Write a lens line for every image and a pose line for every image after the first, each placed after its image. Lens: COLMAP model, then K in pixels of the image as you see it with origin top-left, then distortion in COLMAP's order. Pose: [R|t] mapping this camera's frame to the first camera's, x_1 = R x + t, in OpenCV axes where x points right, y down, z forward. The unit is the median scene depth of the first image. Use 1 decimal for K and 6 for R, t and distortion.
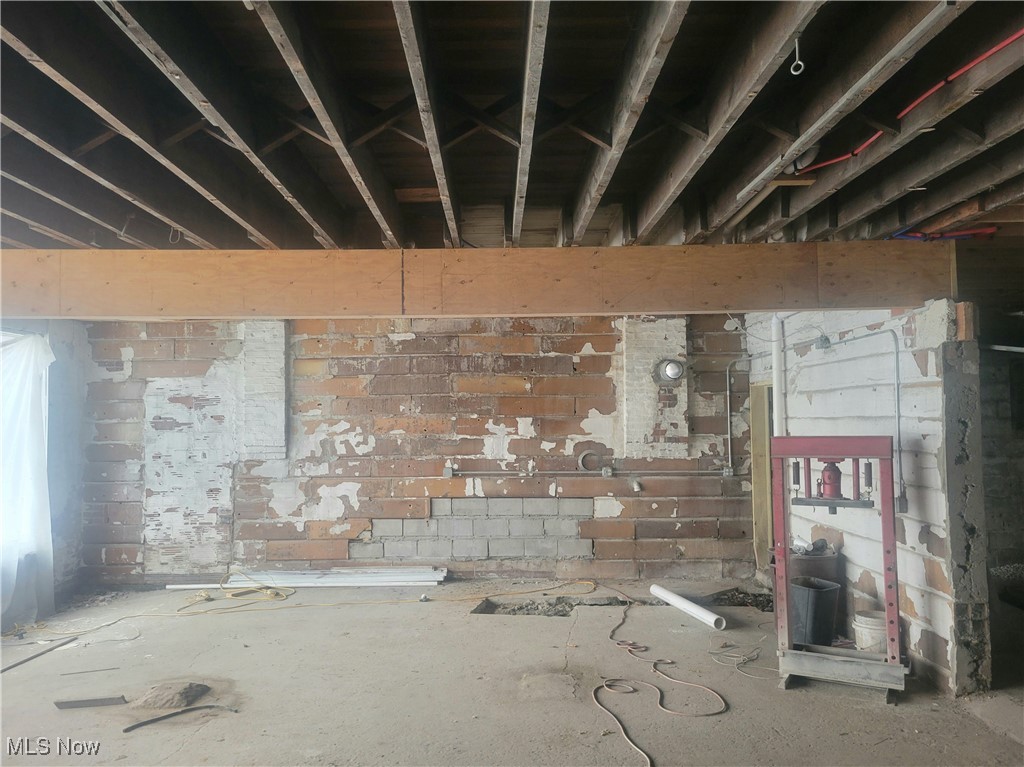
lens RADIAL K [[799.0, 0, 504.1], [0, 799.0, 392.4], [0, 0, 1]] dist [0.072398, -0.064995]
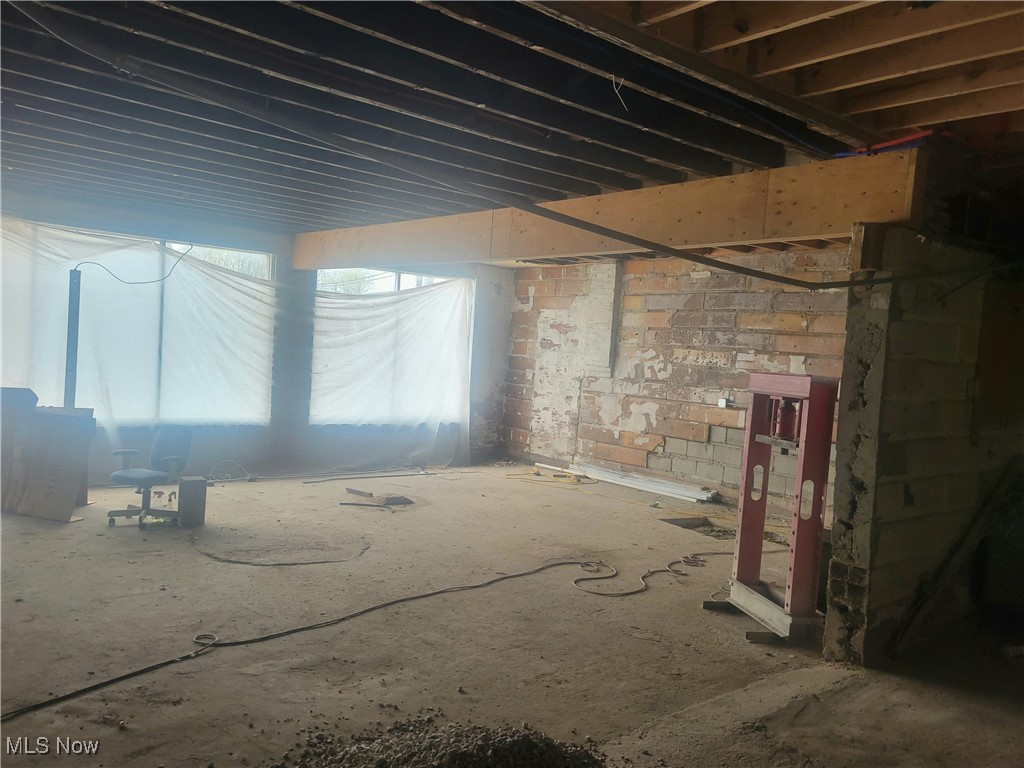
lens RADIAL K [[843.6, 0, 510.7], [0, 843.6, 391.3], [0, 0, 1]] dist [0.026450, -0.012224]
pose [[0.631323, 0.090423, -0.770230, 0.619610], [-0.041971, 0.995708, 0.082491, 0.004151], [0.774383, -0.019752, 0.632409, 0.073386]]
